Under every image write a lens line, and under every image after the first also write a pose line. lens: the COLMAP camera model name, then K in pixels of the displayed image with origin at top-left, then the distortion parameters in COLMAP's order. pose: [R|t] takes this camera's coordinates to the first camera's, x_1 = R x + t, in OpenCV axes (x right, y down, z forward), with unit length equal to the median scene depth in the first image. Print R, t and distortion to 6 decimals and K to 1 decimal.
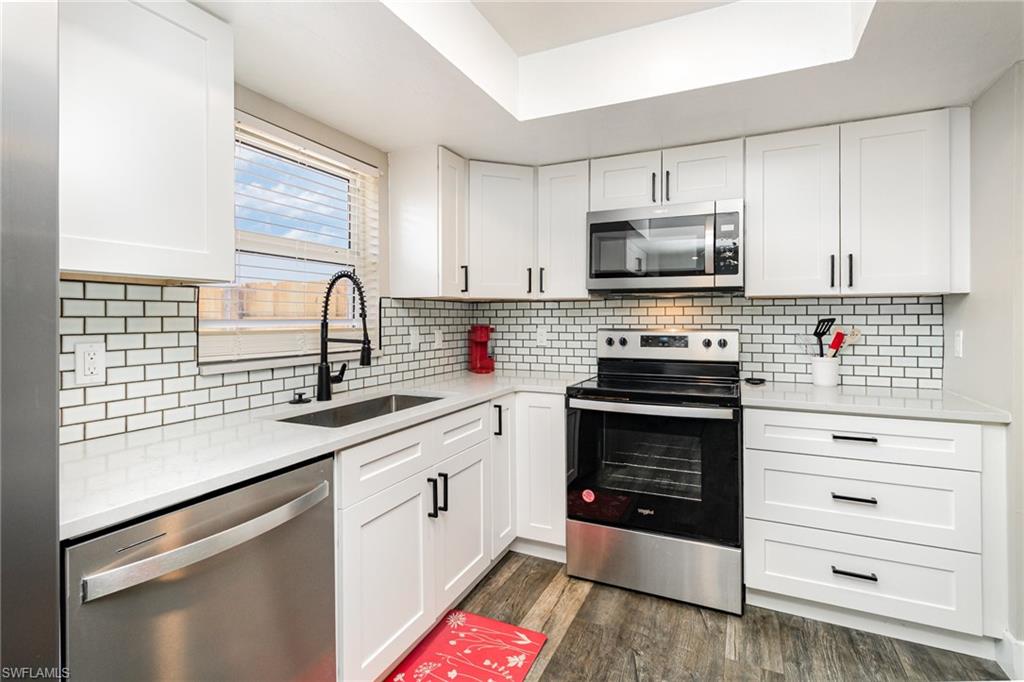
lens RADIAL K [[478.9, 0, 516.2], [0, 478.9, 318.4], [0, 0, 1]] dist [0.001625, -0.000045]
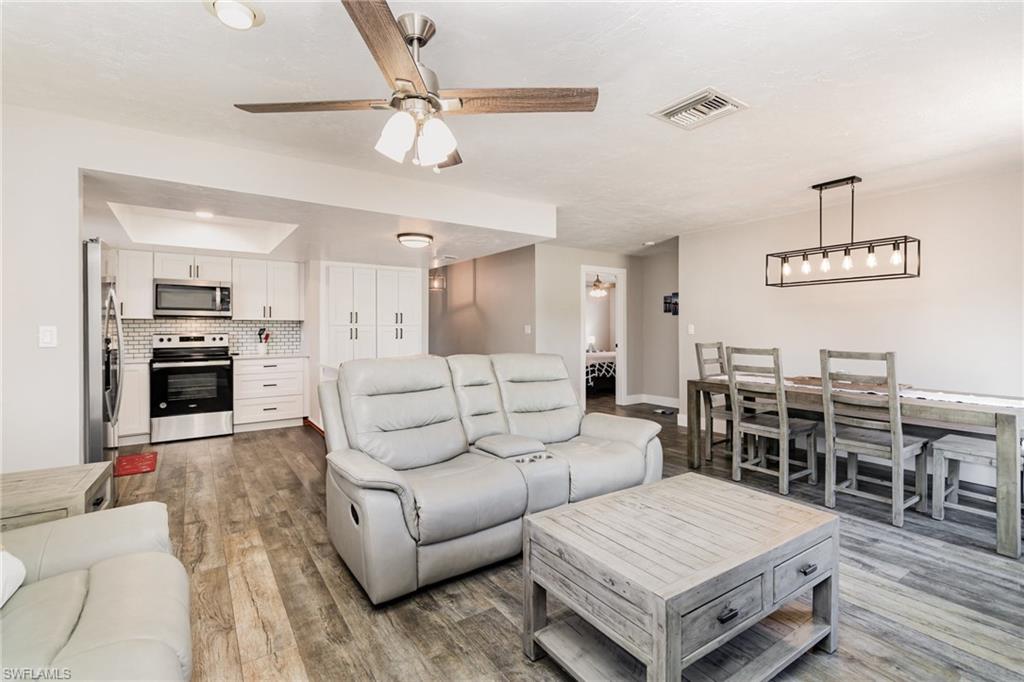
lens RADIAL K [[473.1, 0, 512.6], [0, 473.1, 326.6], [0, 0, 1]] dist [0.001908, 0.000041]
pose [[0.504065, 0.003098, 0.863660, -0.941114], [0.002675, 0.999983, -0.005149, 0.007213], [-0.863661, 0.004906, 0.504048, -1.552624]]
